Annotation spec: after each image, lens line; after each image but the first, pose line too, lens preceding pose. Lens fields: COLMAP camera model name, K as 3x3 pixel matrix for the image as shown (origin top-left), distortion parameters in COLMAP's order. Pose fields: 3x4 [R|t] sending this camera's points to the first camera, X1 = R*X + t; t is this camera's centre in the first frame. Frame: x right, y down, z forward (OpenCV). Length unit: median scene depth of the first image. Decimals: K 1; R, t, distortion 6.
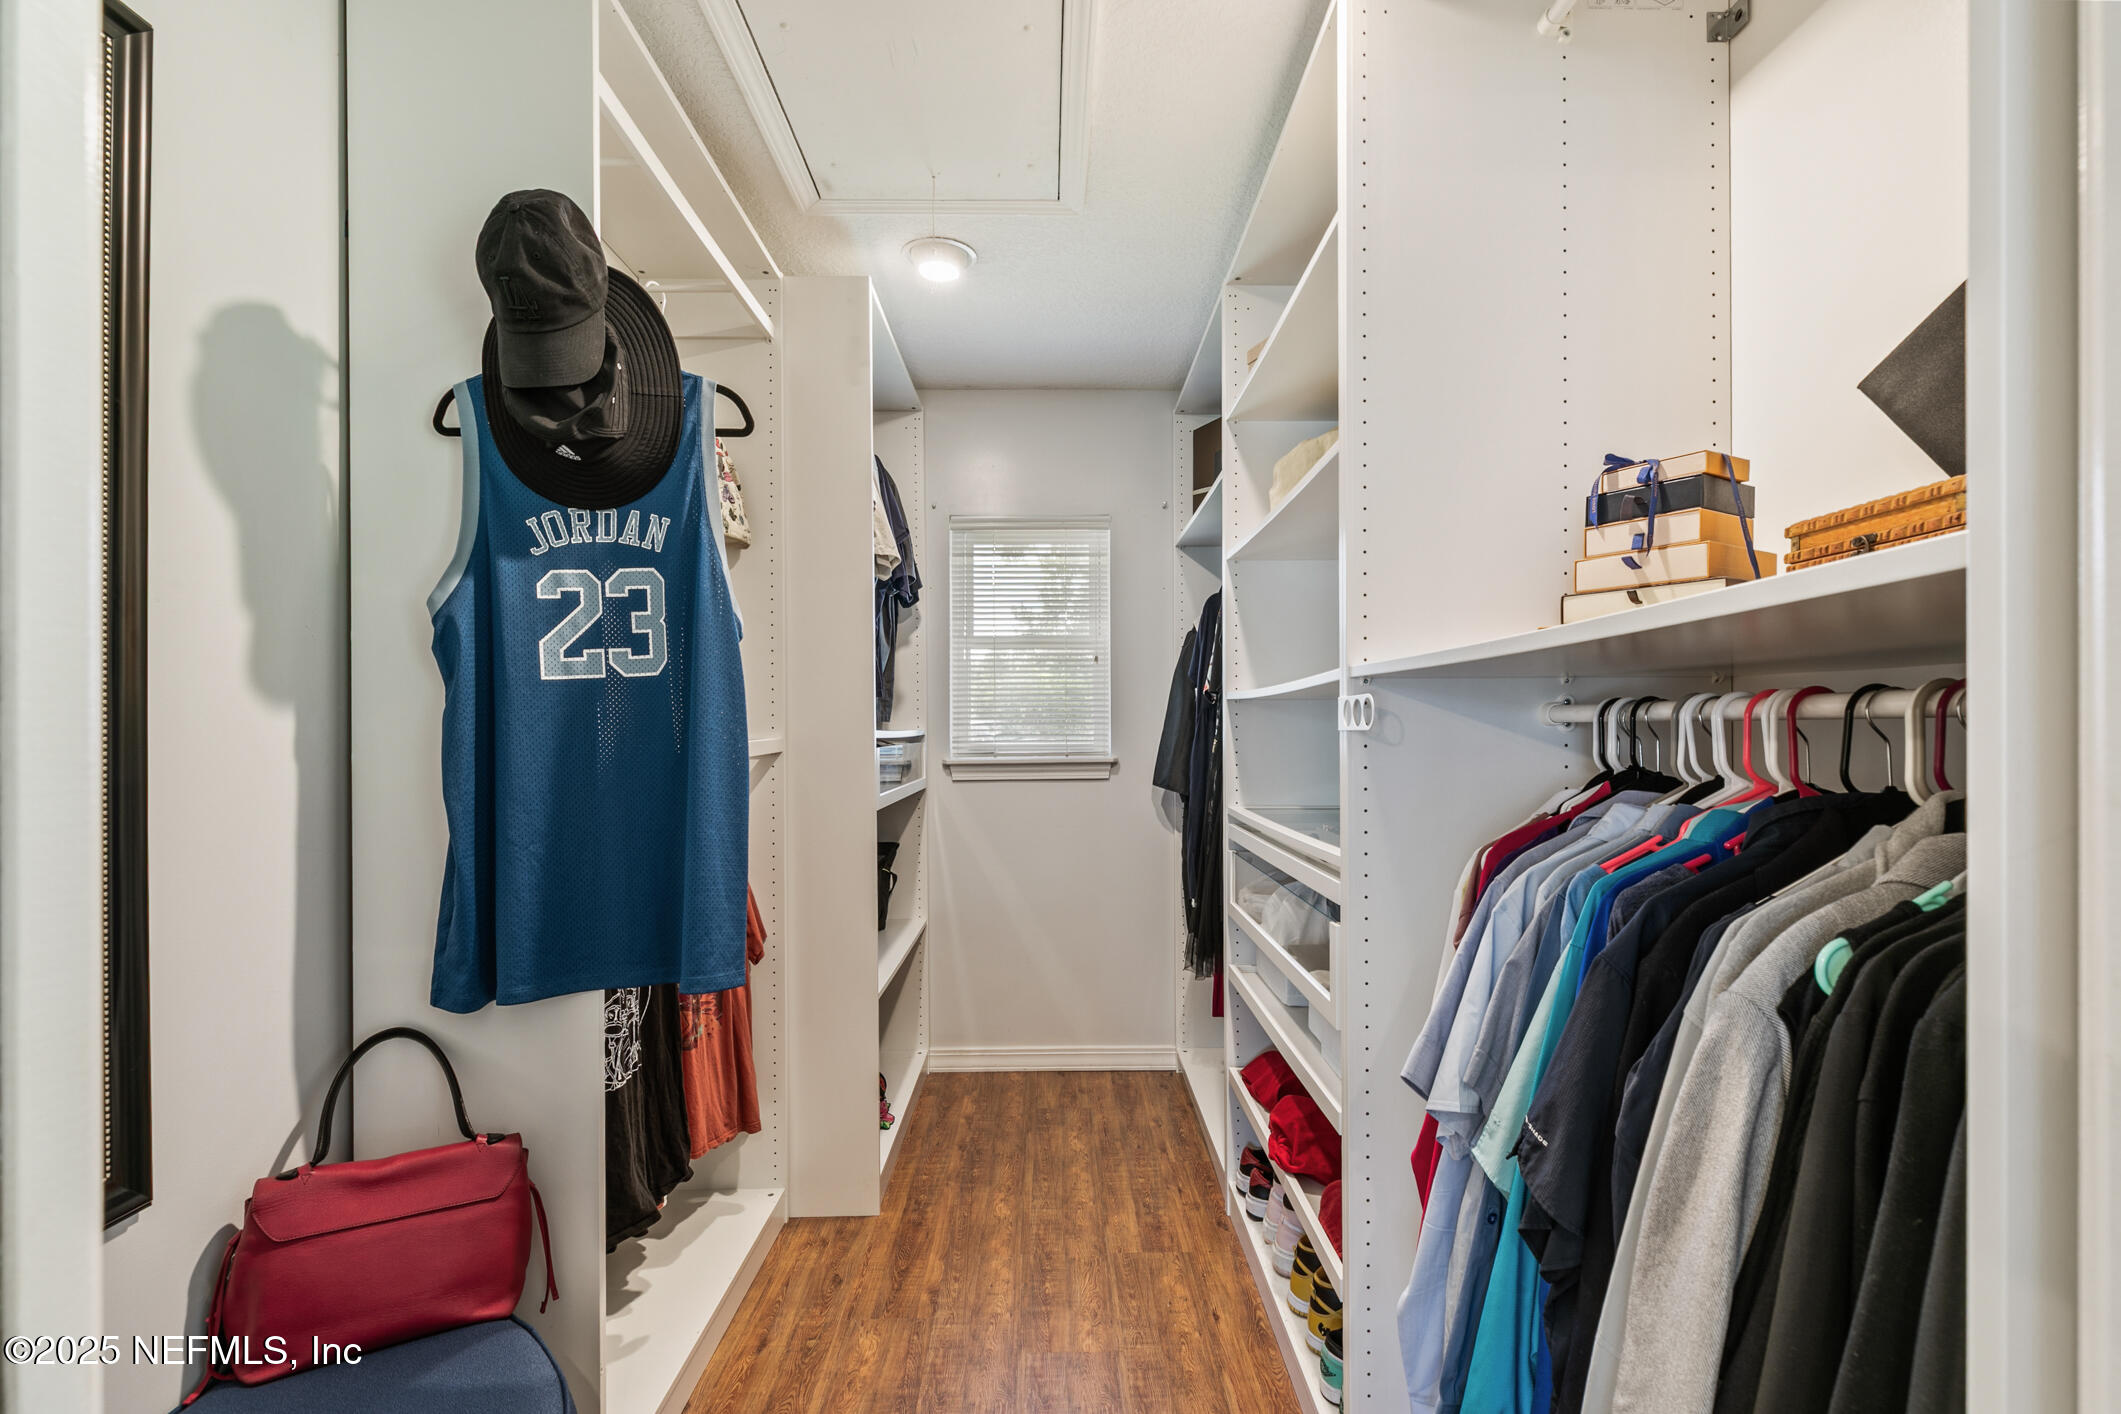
lens RADIAL K [[952.9, 0, 1063.7], [0, 952.9, 731.8], [0, 0, 1]] dist [0.000328, -0.000391]
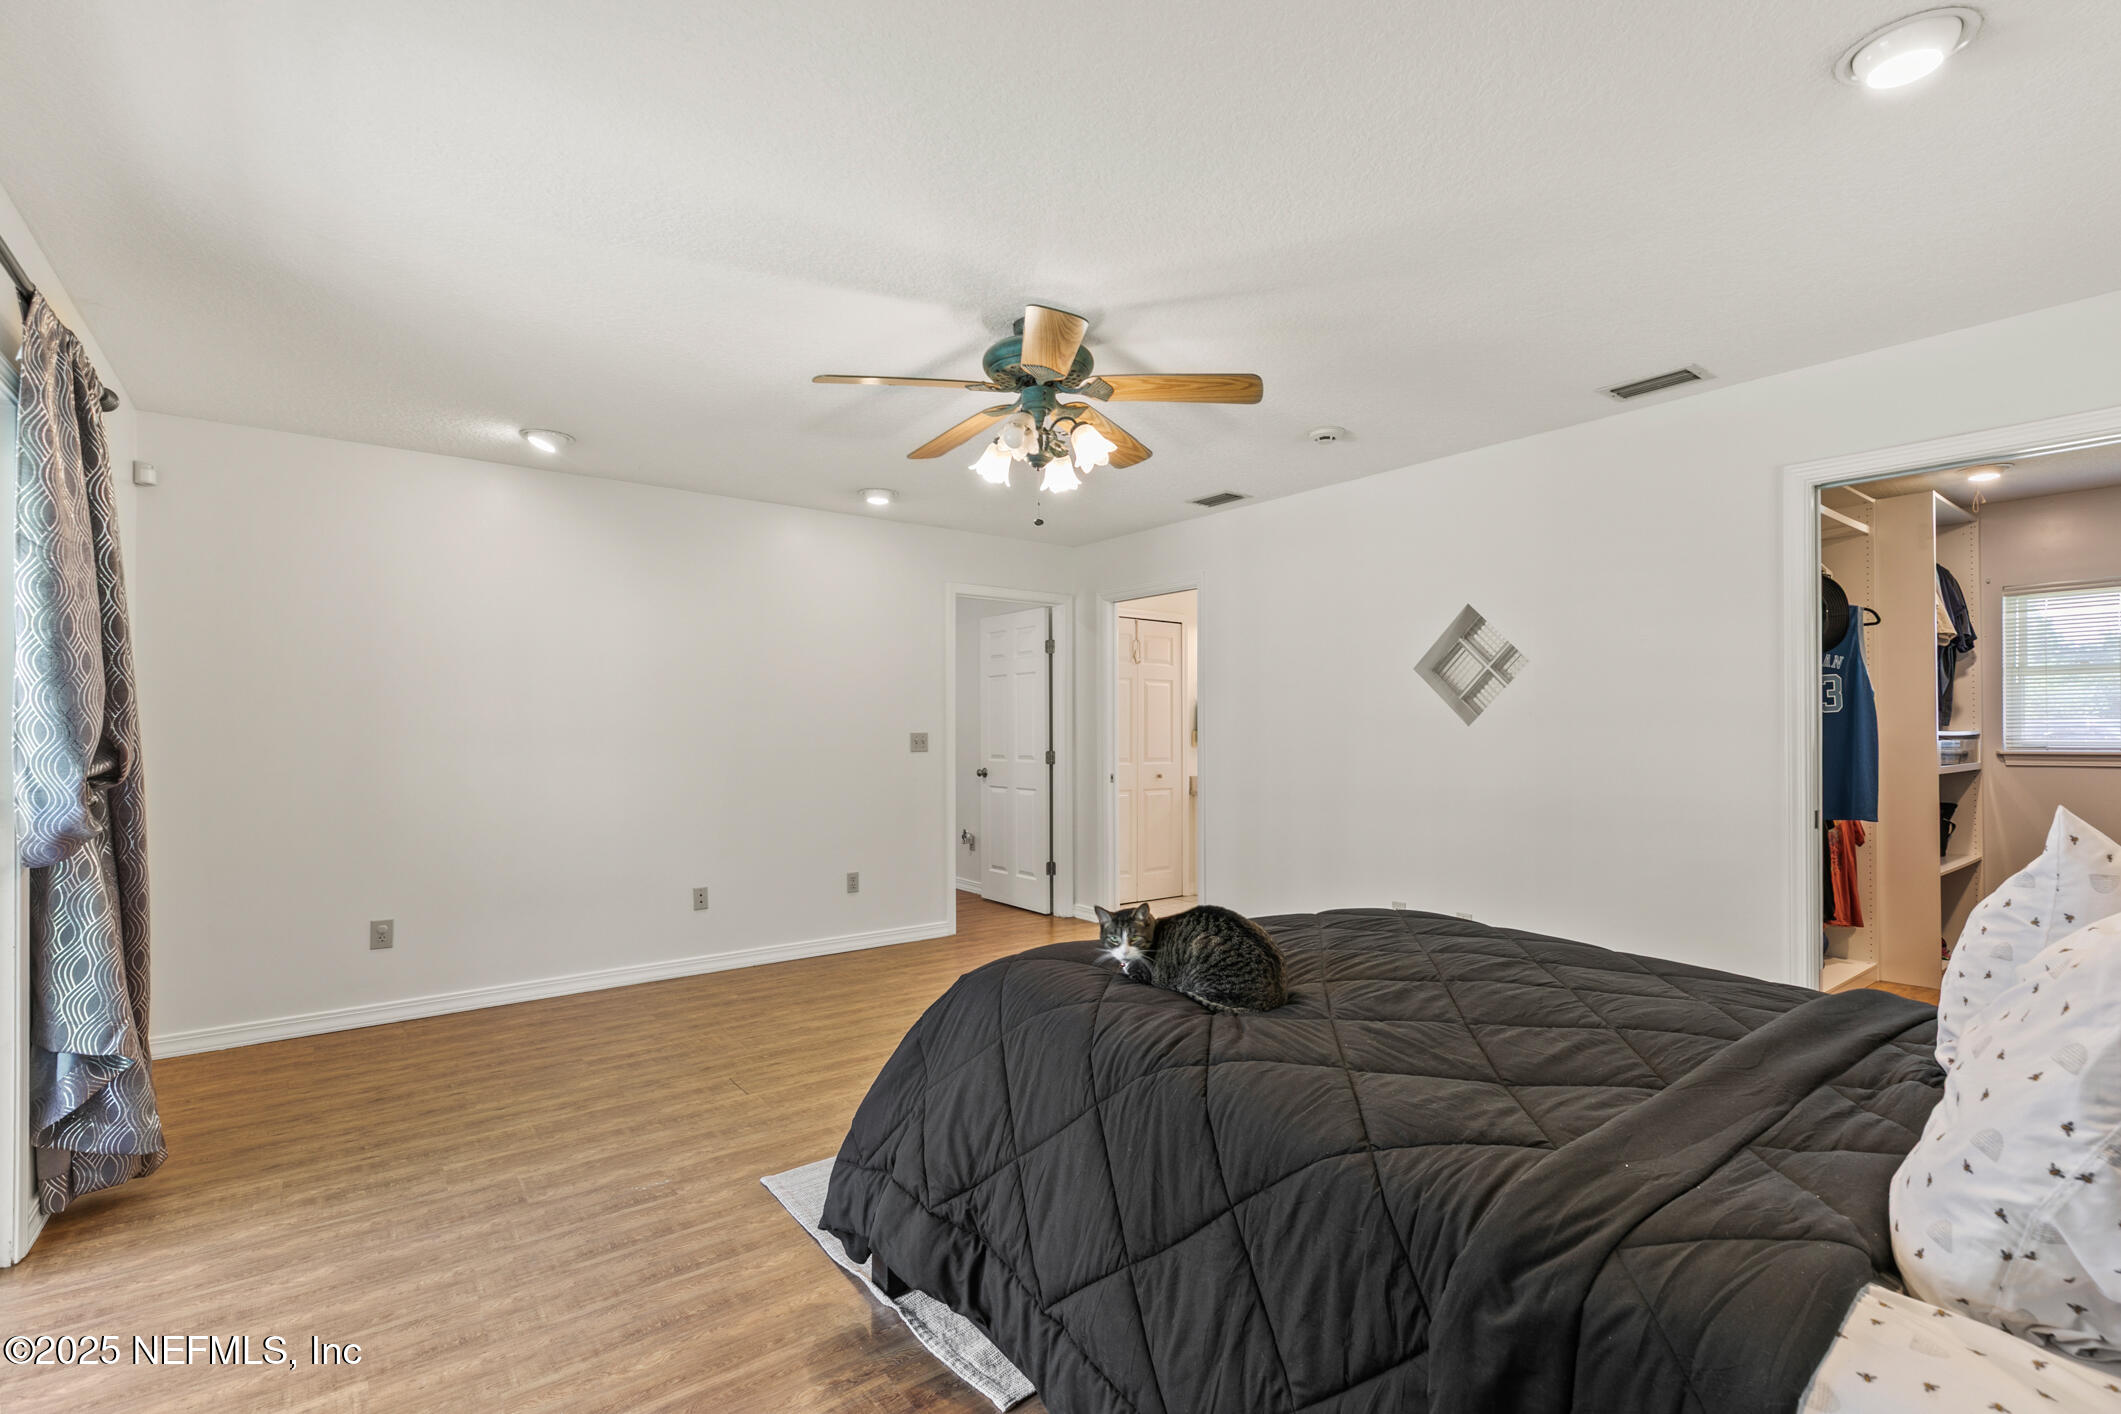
lens RADIAL K [[952.9, 0, 1063.7], [0, 952.9, 731.8], [0, 0, 1]] dist [0.000328, -0.000391]
pose [[0.596242, -0.001841, -0.802803, 0.210670], [0.000164, 0.999998, -0.002171, 0.002518], [0.802805, 0.001163, 0.596241, -1.123011]]
